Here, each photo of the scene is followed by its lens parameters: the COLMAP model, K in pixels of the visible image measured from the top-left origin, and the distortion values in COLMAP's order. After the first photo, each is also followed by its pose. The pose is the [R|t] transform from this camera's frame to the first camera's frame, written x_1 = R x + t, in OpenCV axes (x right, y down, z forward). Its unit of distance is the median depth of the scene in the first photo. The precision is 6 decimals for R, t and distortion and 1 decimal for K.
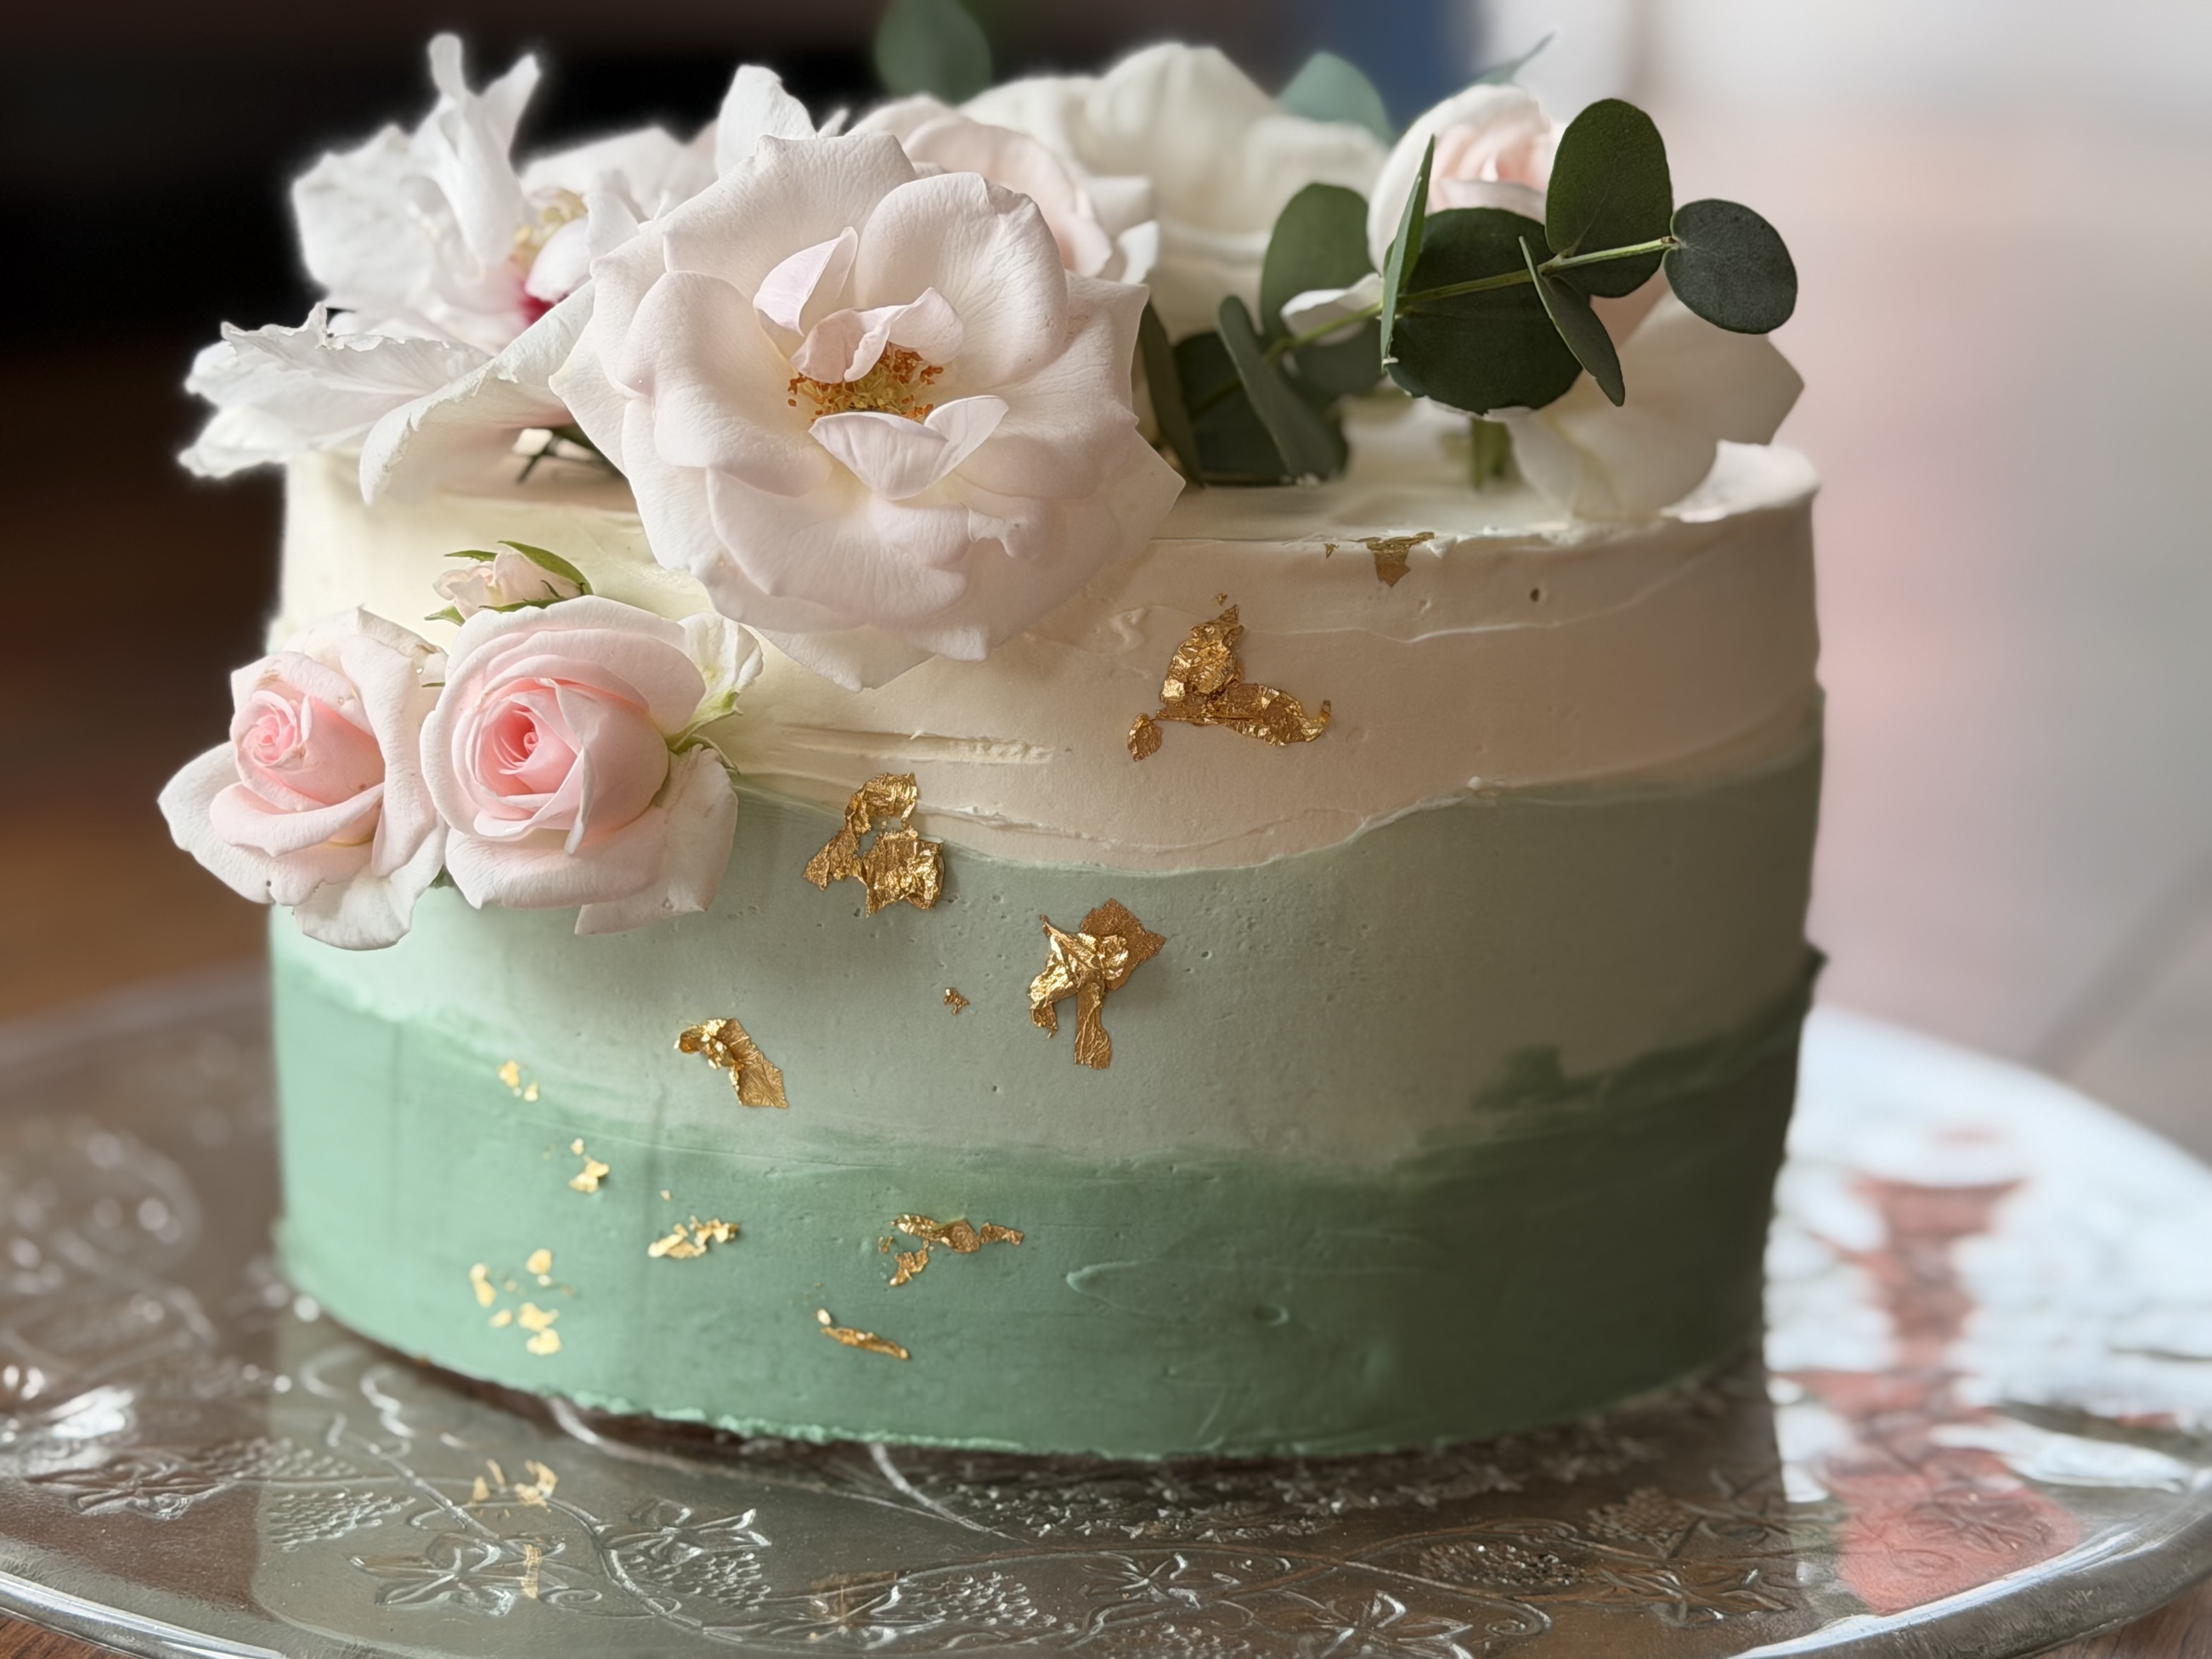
lens RADIAL K [[4087.0, 0, 1104.1], [0, 4087.0, 829.0], [0, 0, 1]] dist [0.153608, 0.000000]
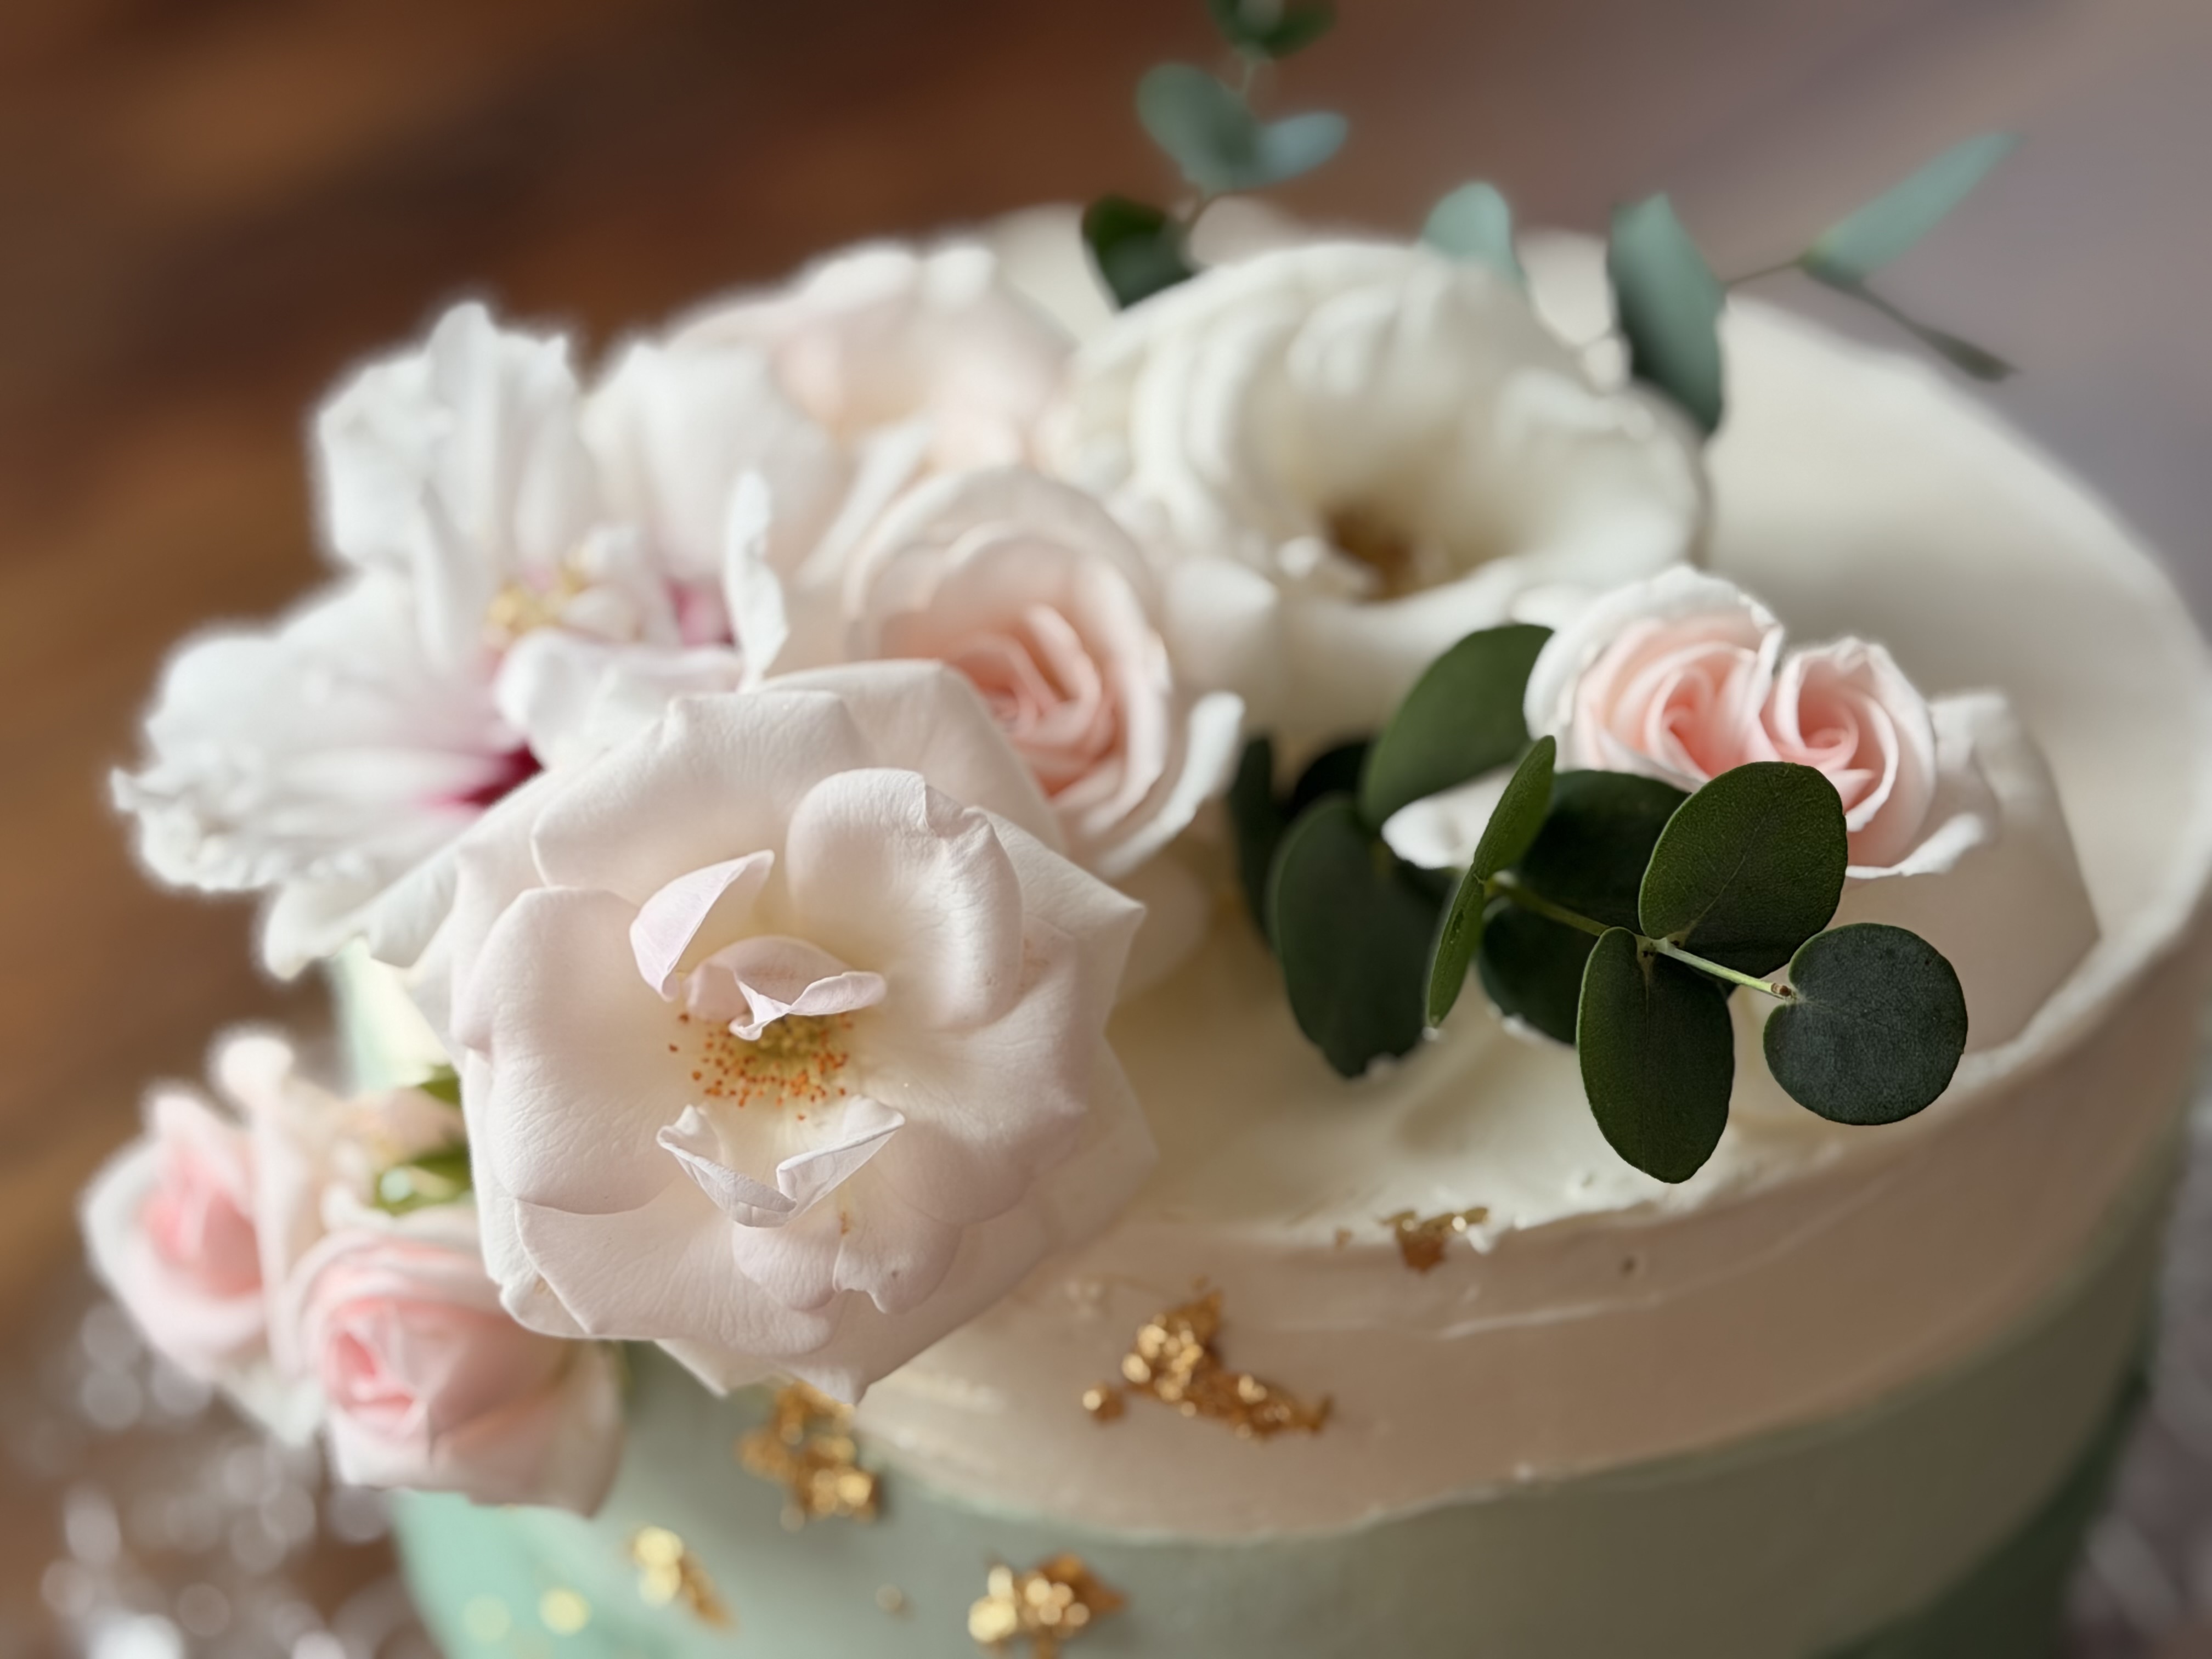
lens RADIAL K [[4087.0, 0, 1107.8], [0, 4087.0, 830.4], [0, 0, 1]] dist [0.153608, 0.000000]
pose [[0.957693, 0.150636, -0.245222, 0.201039], [-0.055717, 0.933003, 0.355529, -0.436989], [0.282348, -0.326824, 0.901923, 0.288311]]
